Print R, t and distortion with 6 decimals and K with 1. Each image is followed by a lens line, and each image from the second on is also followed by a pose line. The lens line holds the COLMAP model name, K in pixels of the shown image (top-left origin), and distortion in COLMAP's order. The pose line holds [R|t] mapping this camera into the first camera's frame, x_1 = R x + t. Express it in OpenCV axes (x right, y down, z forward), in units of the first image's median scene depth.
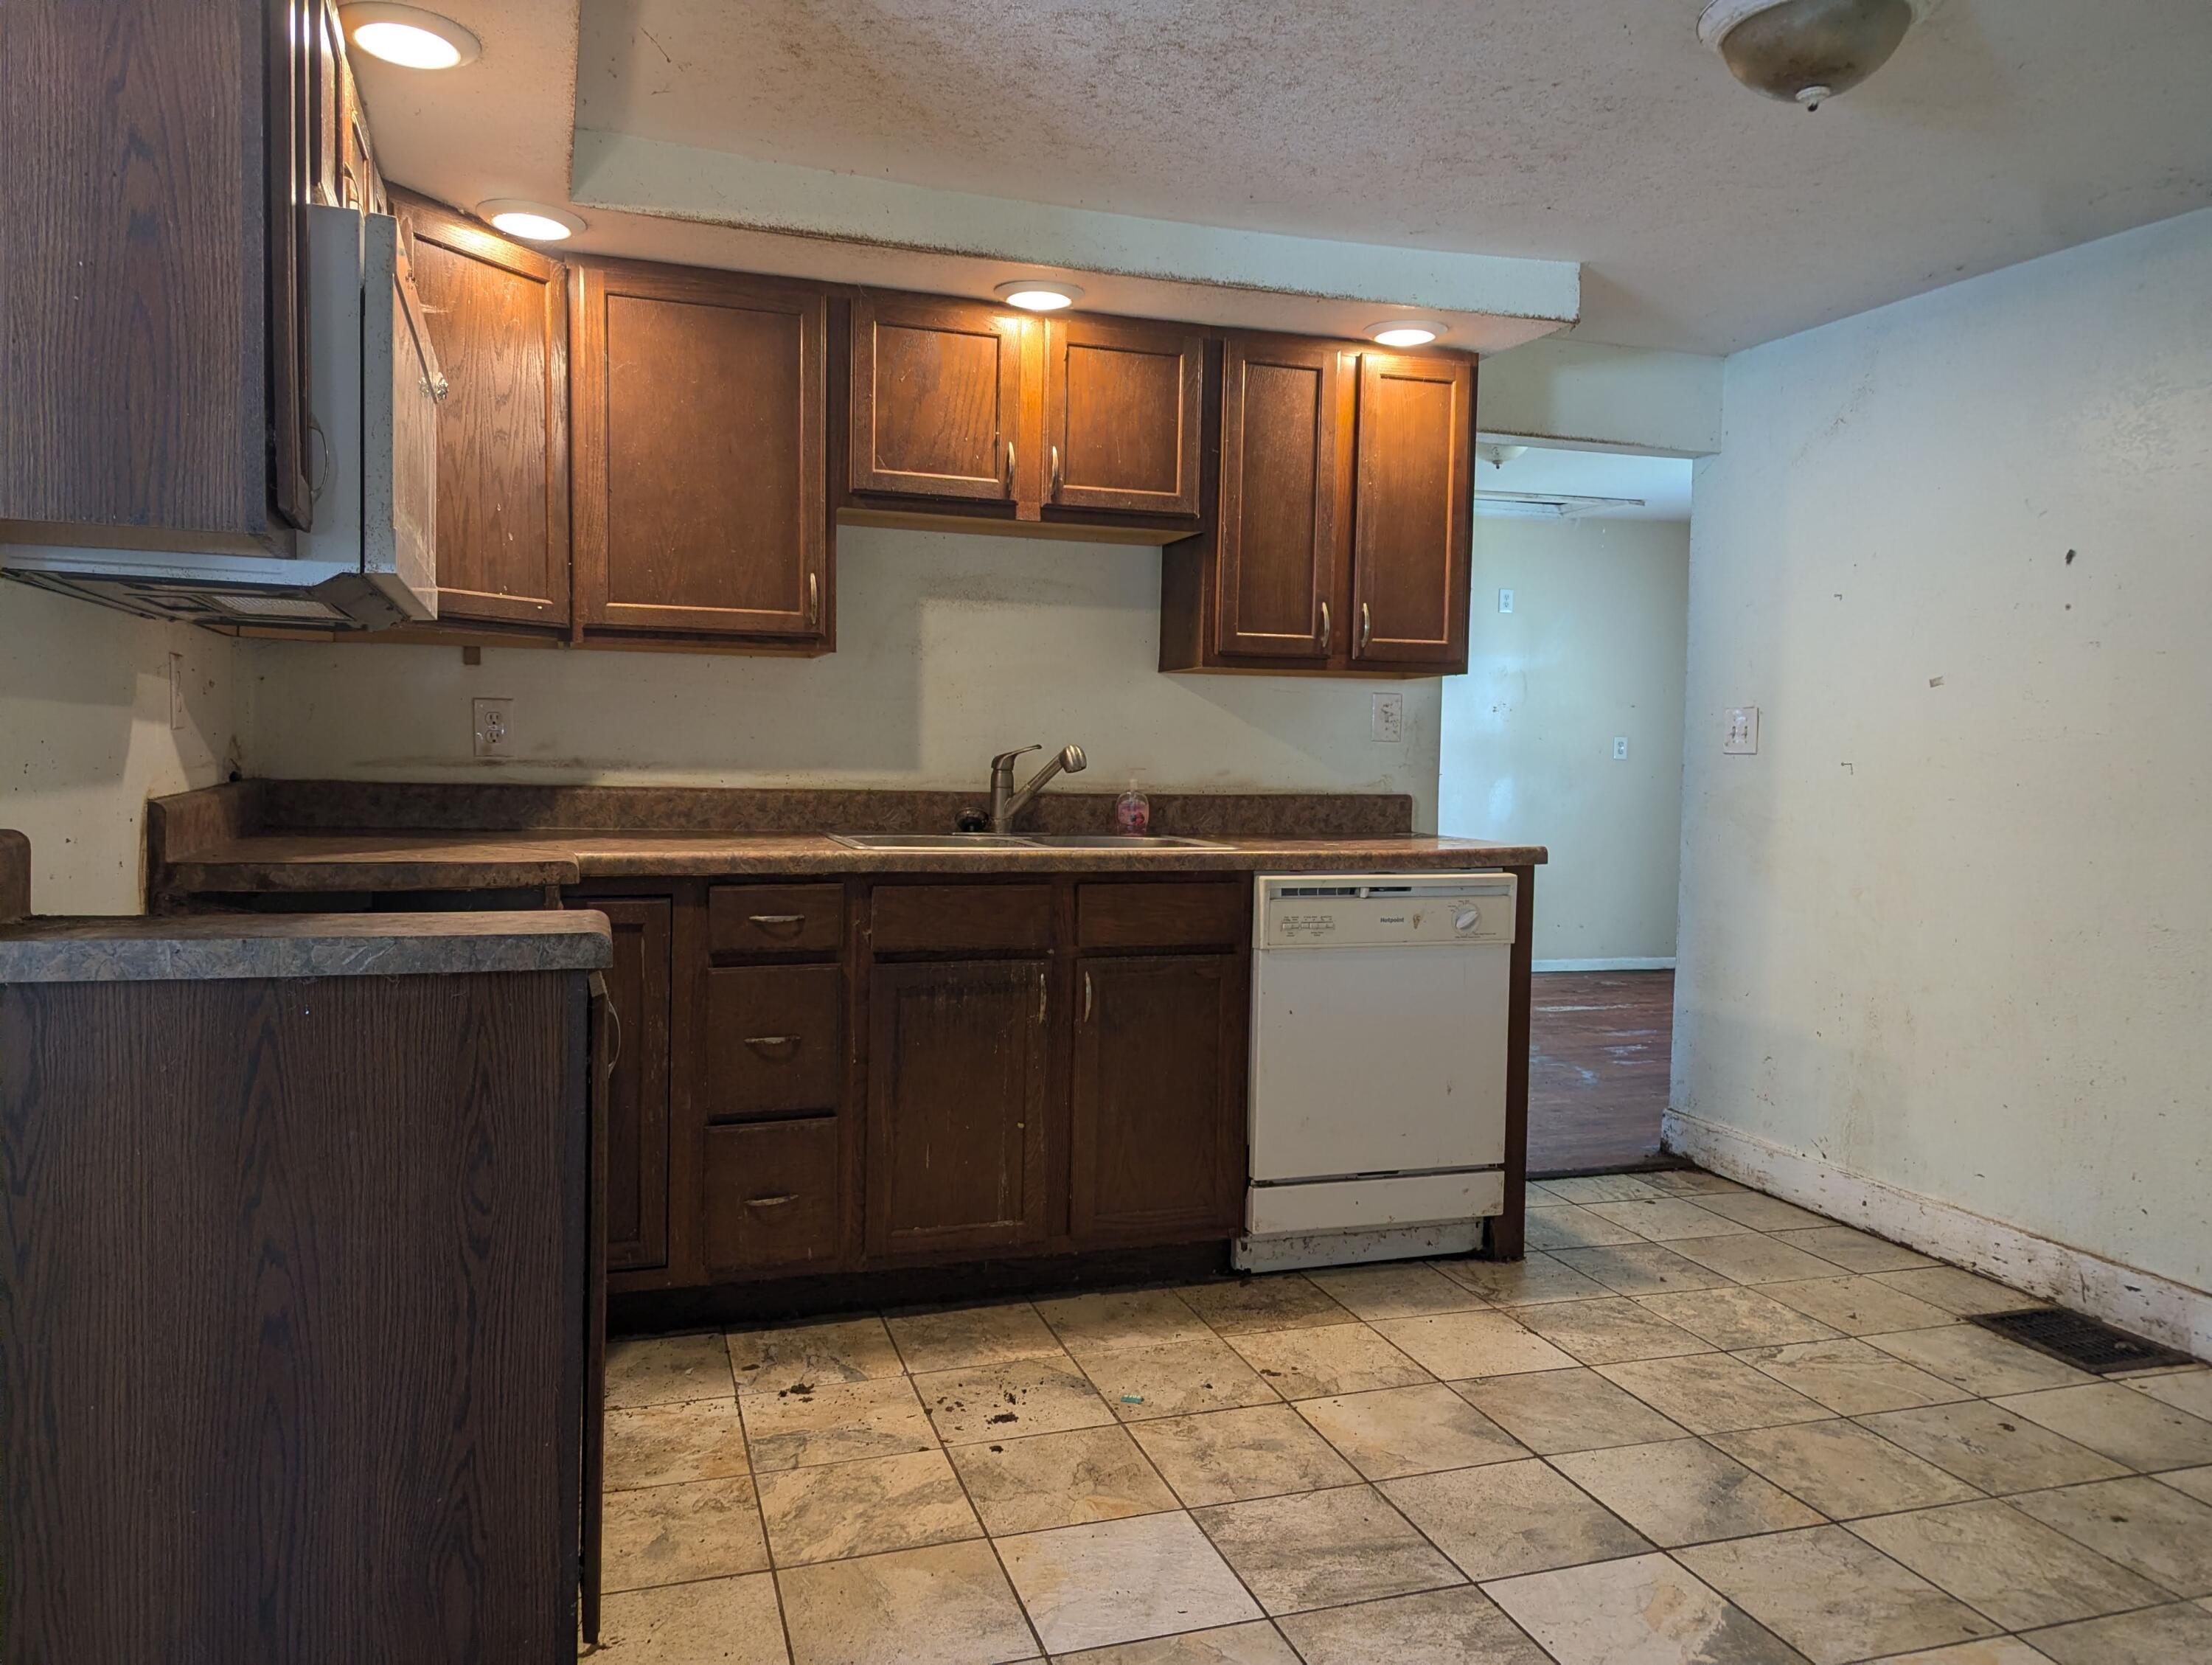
lens RADIAL K [[1553.2, 0, 1105.2], [0, 1553.2, 820.2], [0, 0, 1]] dist [0.066820, -0.058698]
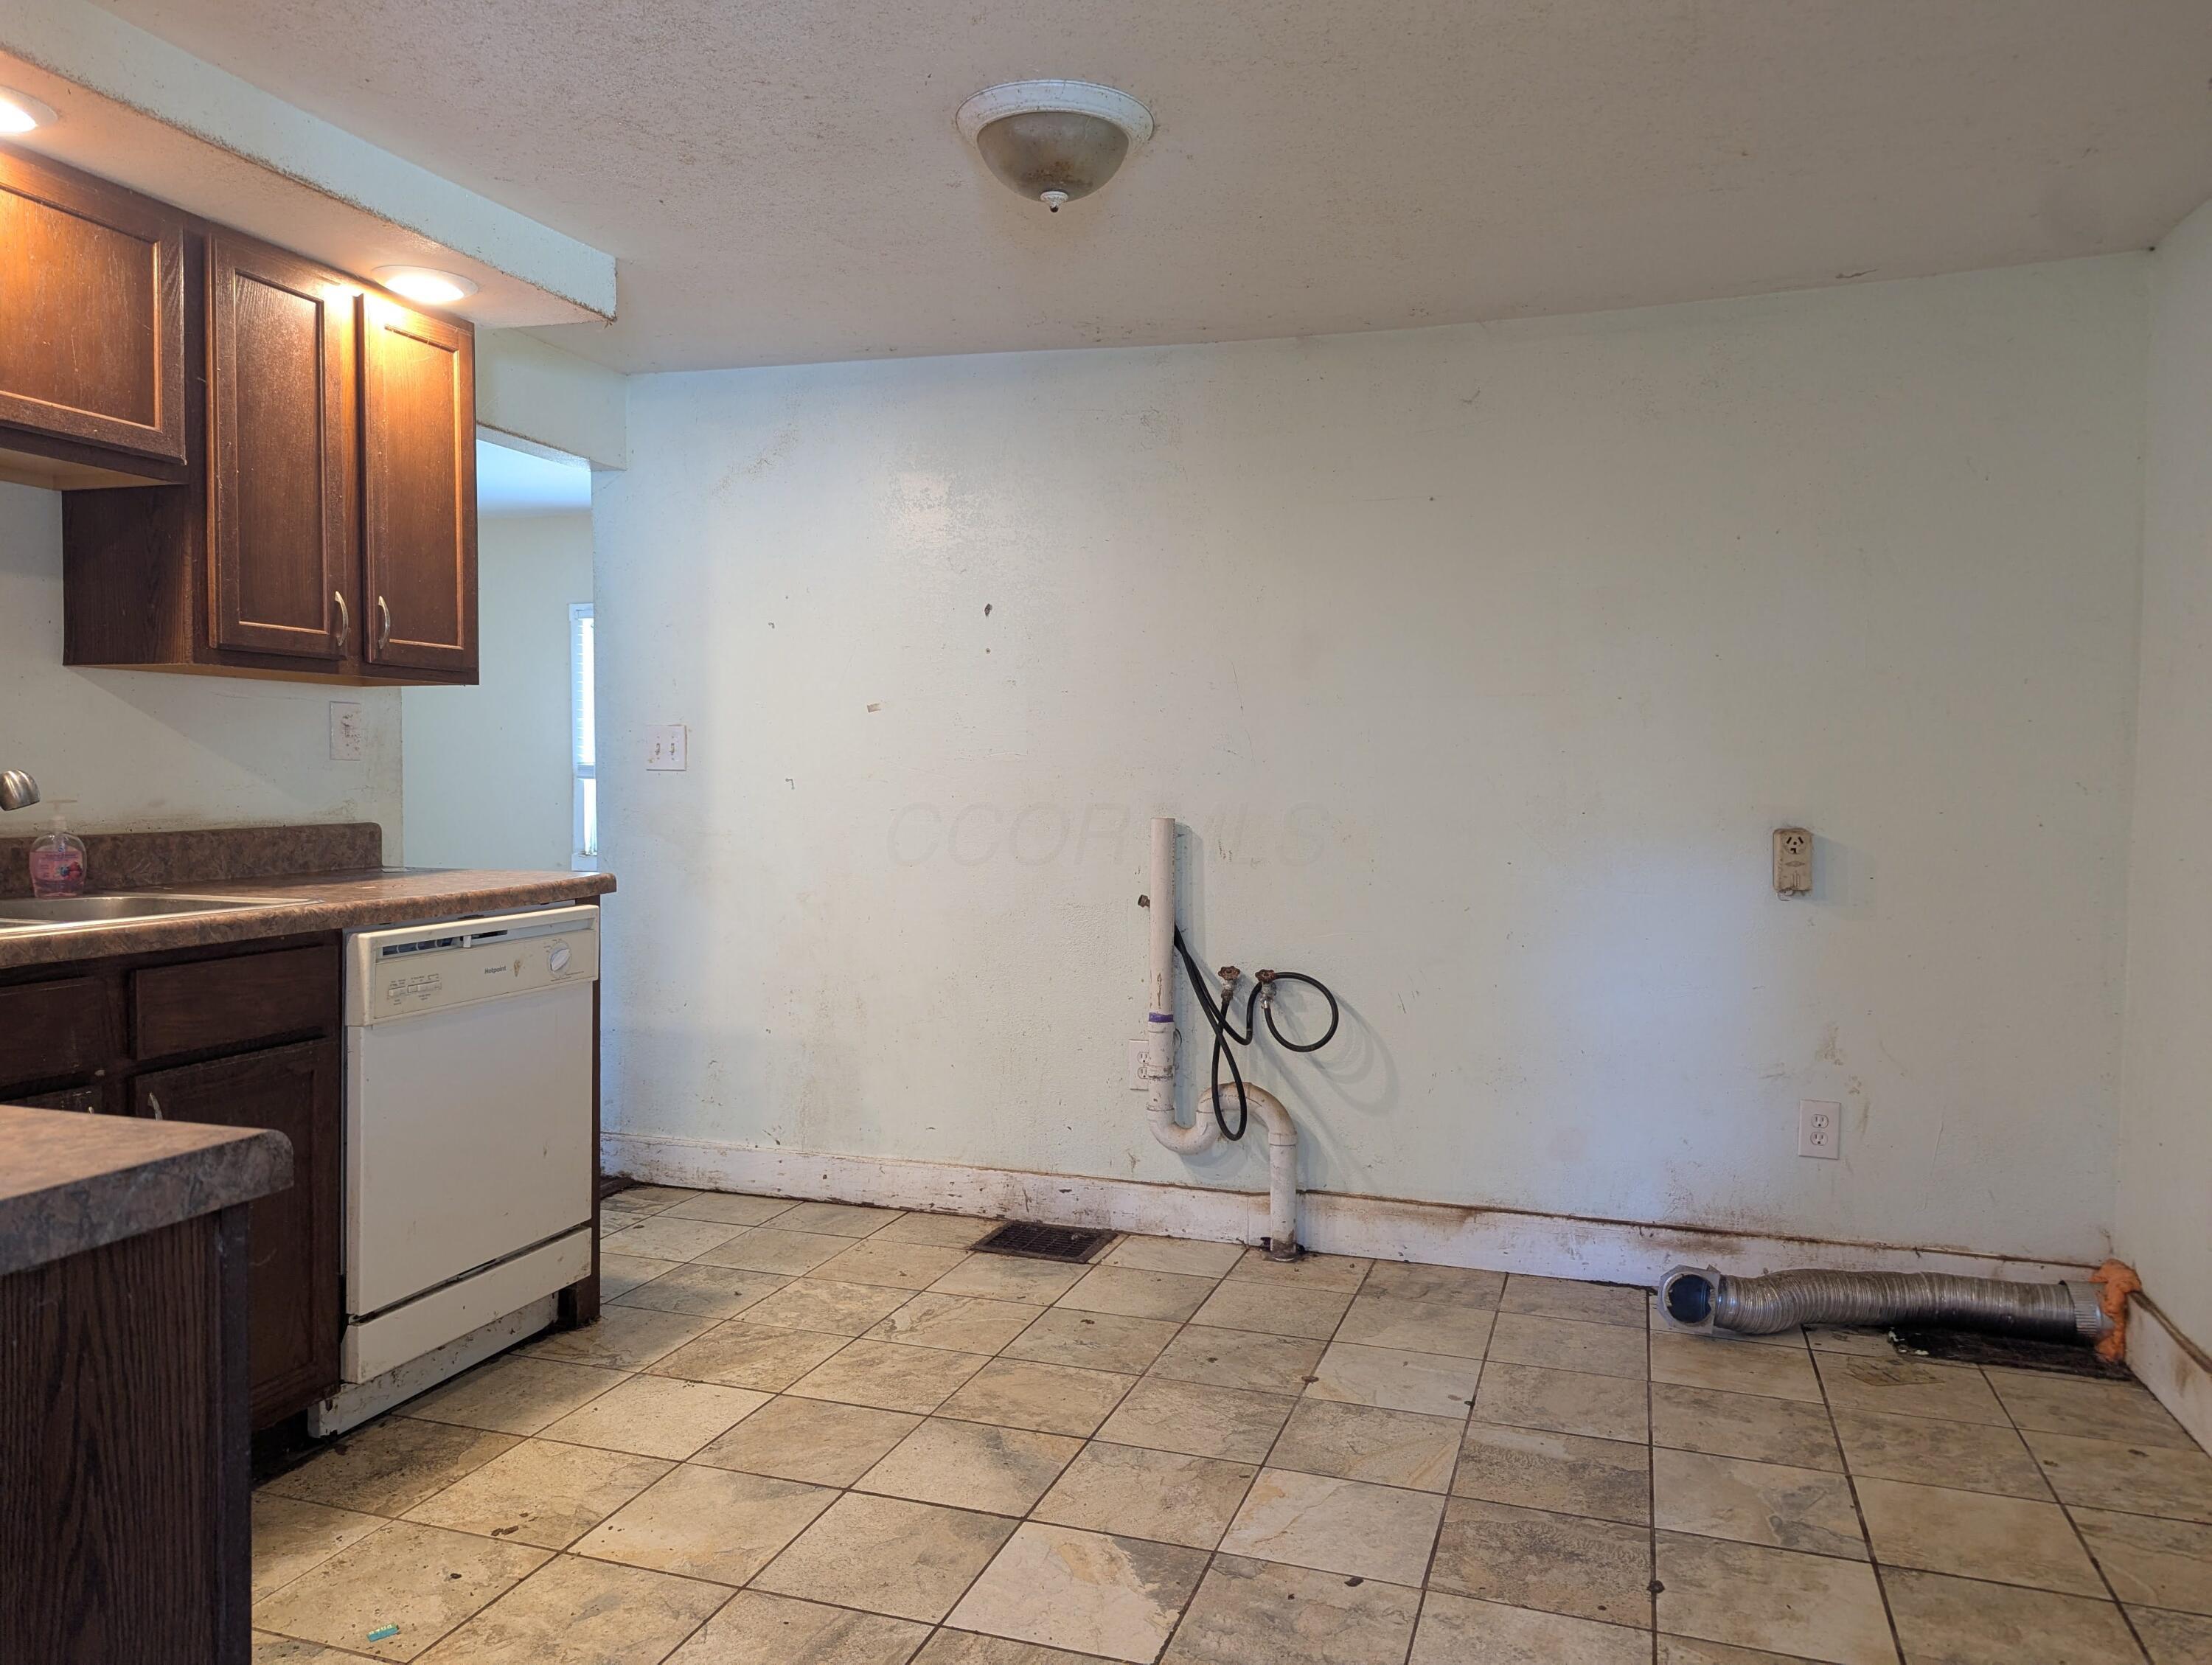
lens RADIAL K [[1552.3, 0, 1106.0], [0, 1552.3, 832.5], [0, 0, 1]] dist [0.060373, -0.055132]
pose [[0.600405, -0.043337, 0.798521, -0.300402], [0.039373, 0.998922, 0.024609, -0.020056], [-0.798726, 0.016664, 0.601464, 0.204446]]
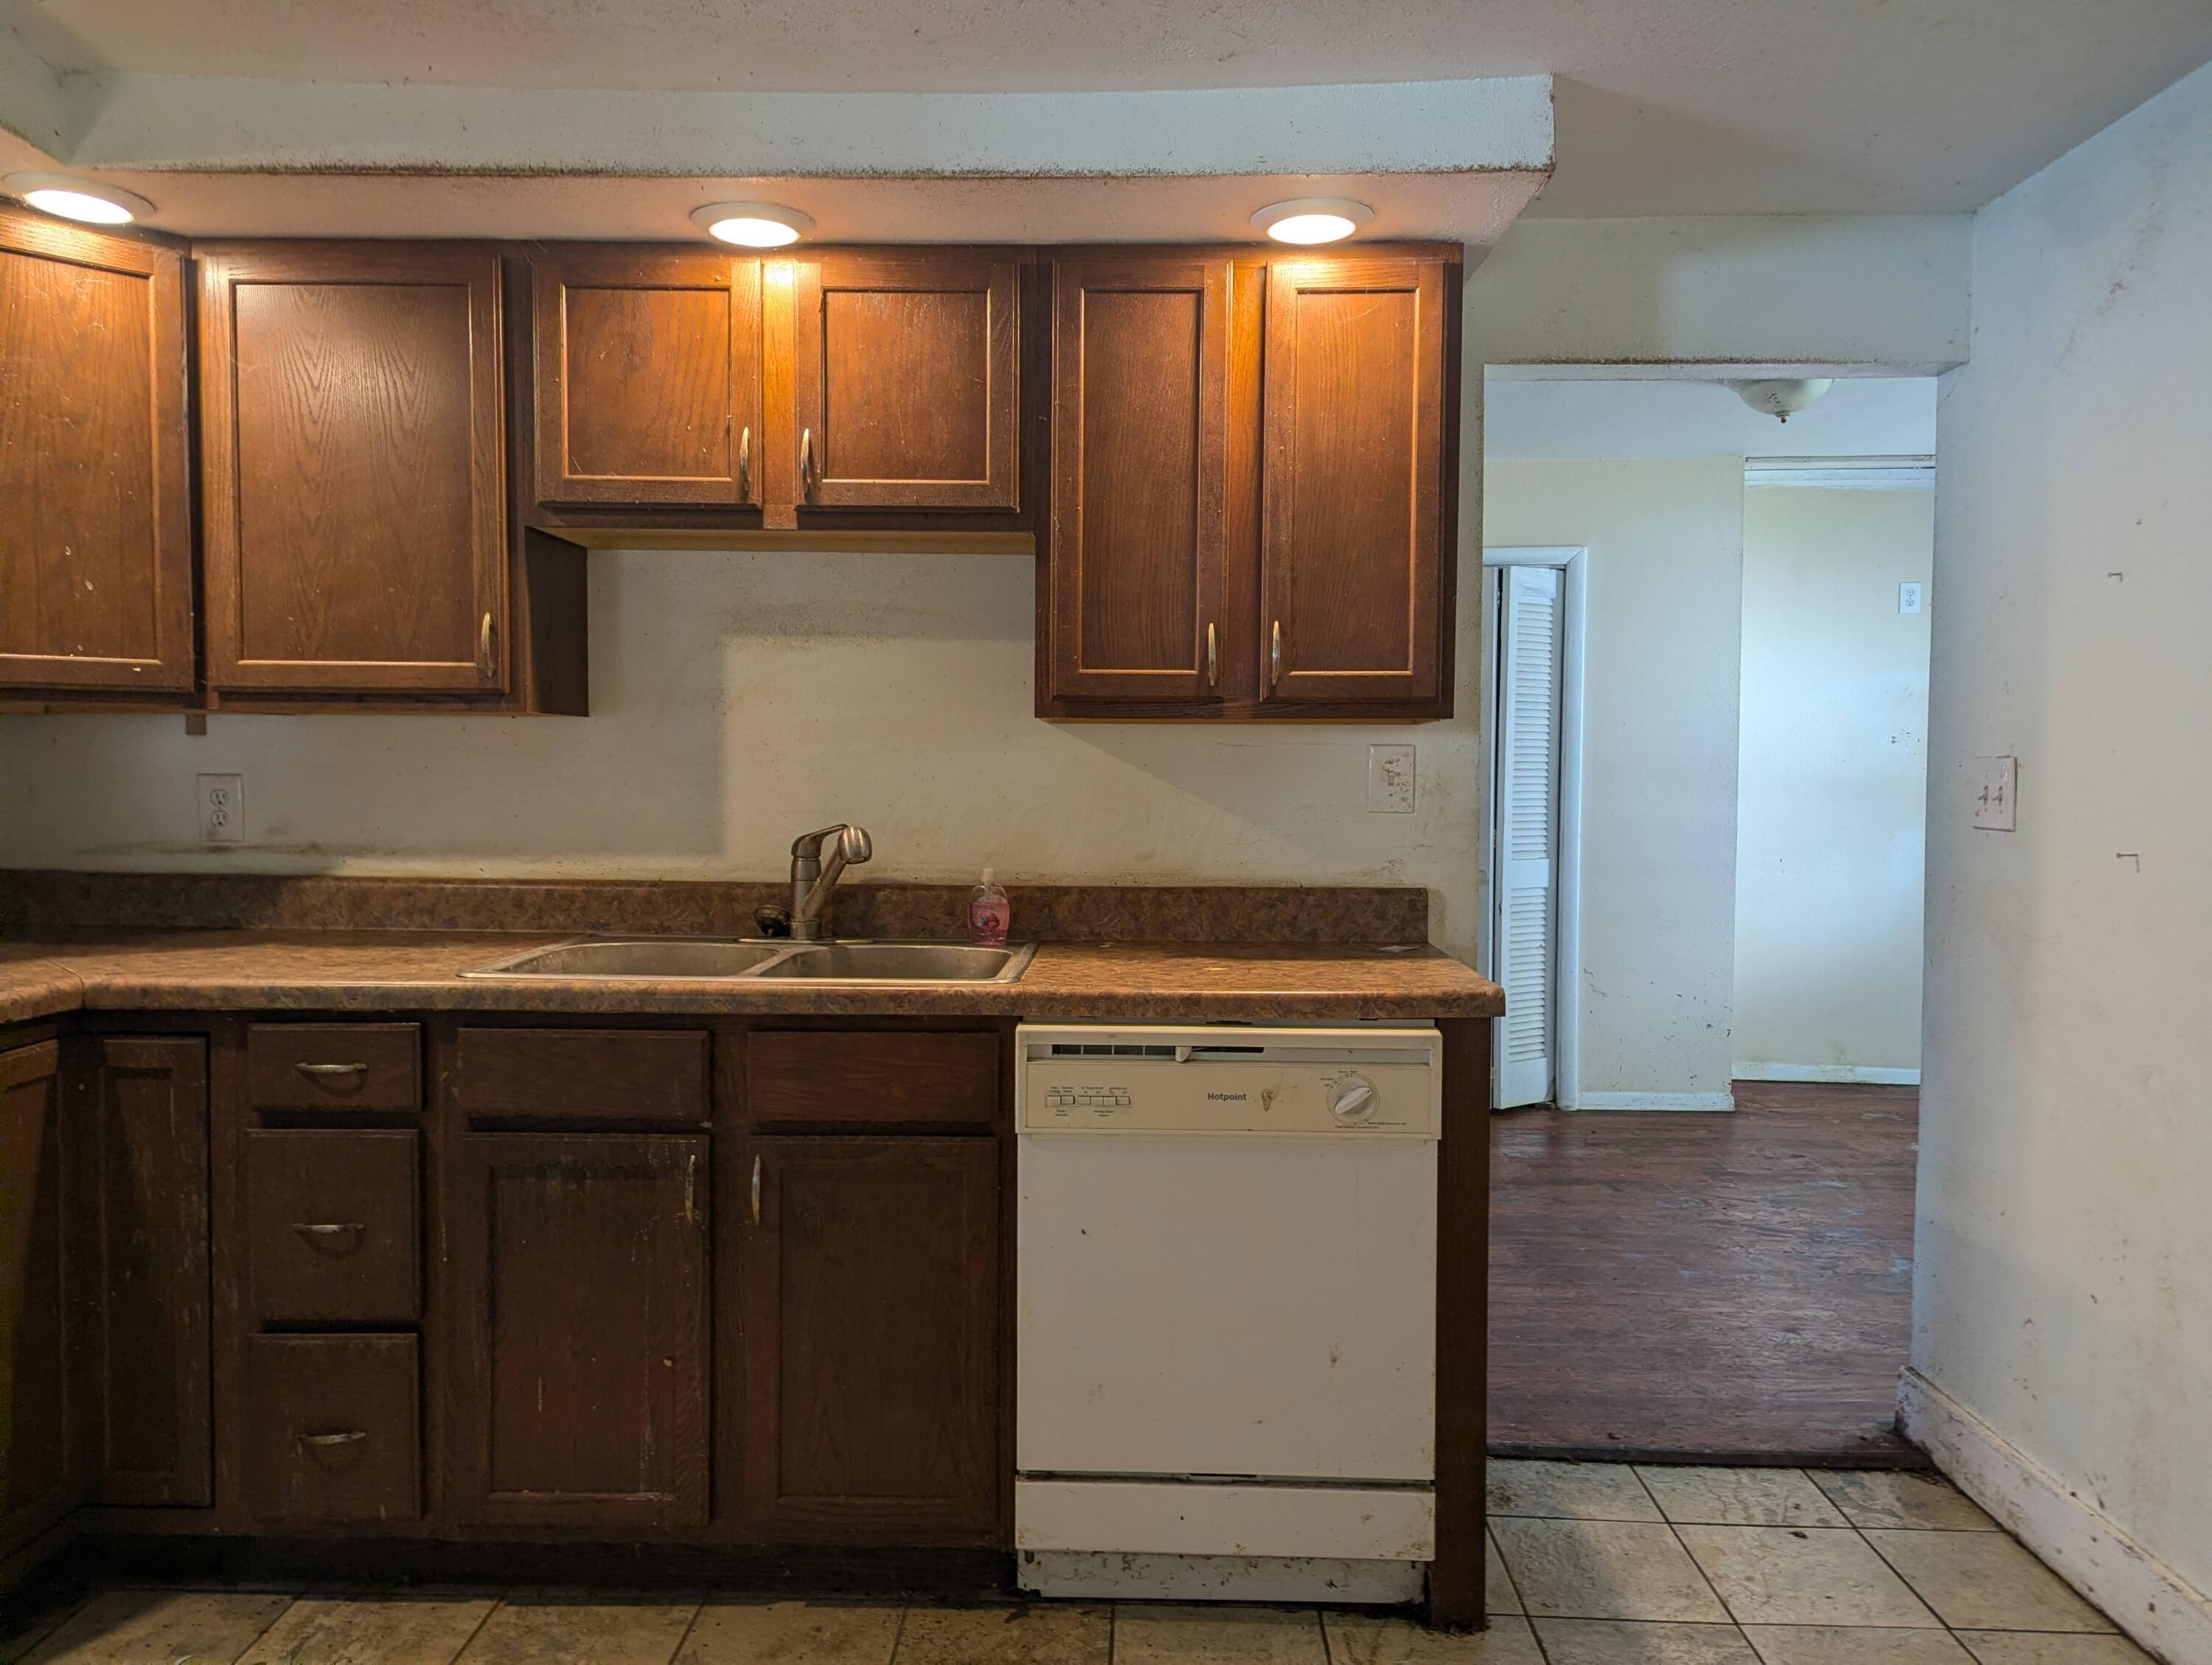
lens RADIAL K [[1553.2, 0, 1105.2], [0, 1553.2, 820.2], [0, 0, 1]] dist [0.066820, -0.058698]
pose [[0.942197, 0.001951, -0.335055, 0.355696], [-0.007014, 0.999879, -0.013902, -0.044087], [0.334987, 0.015449, 0.942096, 0.352825]]
